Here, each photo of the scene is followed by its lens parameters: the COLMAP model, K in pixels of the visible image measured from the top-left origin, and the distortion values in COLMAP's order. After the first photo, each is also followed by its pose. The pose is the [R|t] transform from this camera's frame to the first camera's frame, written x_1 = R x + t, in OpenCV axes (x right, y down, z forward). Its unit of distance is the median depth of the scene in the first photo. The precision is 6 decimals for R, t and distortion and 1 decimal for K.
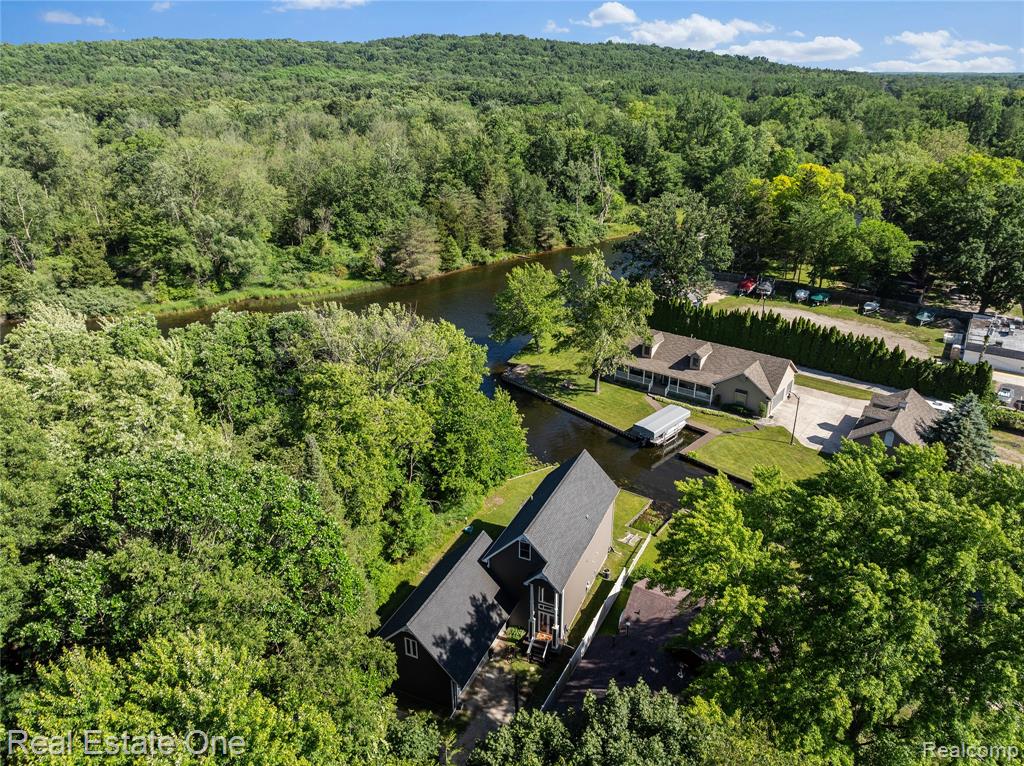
lens RADIAL K [[716.4, 0, 512.0], [0, 716.4, 383.0], [0, 0, 1]] dist [-0.037067, -0.000972]
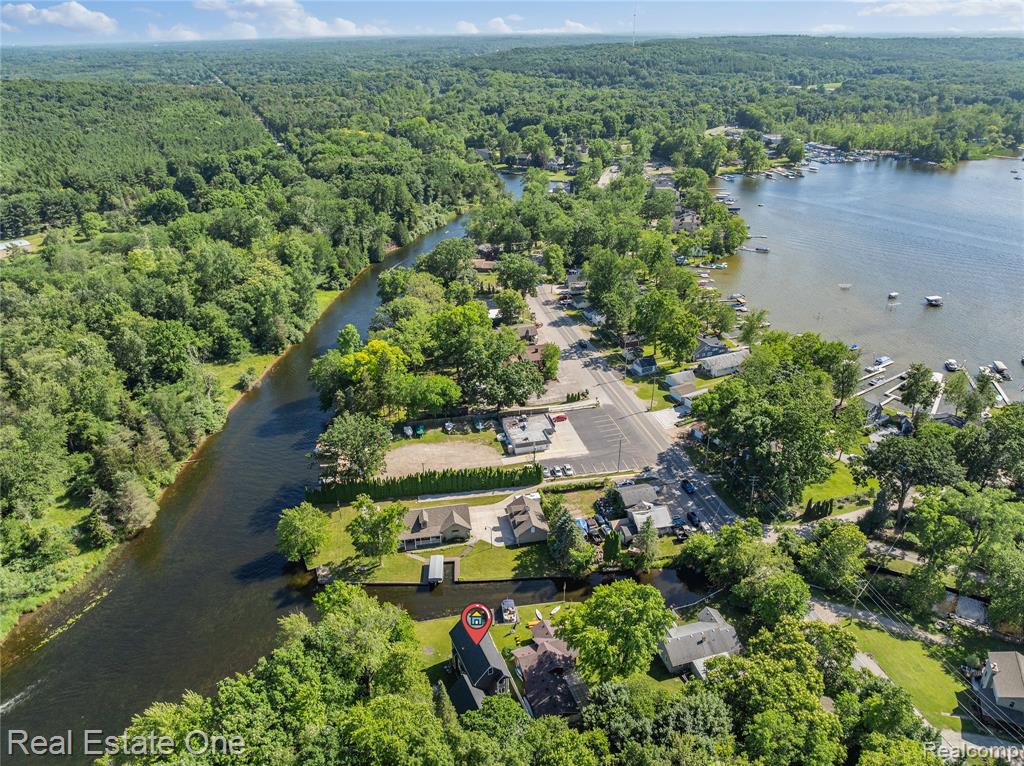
lens RADIAL K [[716.4, 0, 512.0], [0, 716.4, 383.0], [0, 0, 1]] dist [-0.037067, -0.000972]
pose [[0.680389, -0.324201, 0.657240, -0.664842], [0.310485, 0.939882, 0.142202, -0.556404], [-0.663829, 0.107310, 0.740145, -0.517435]]
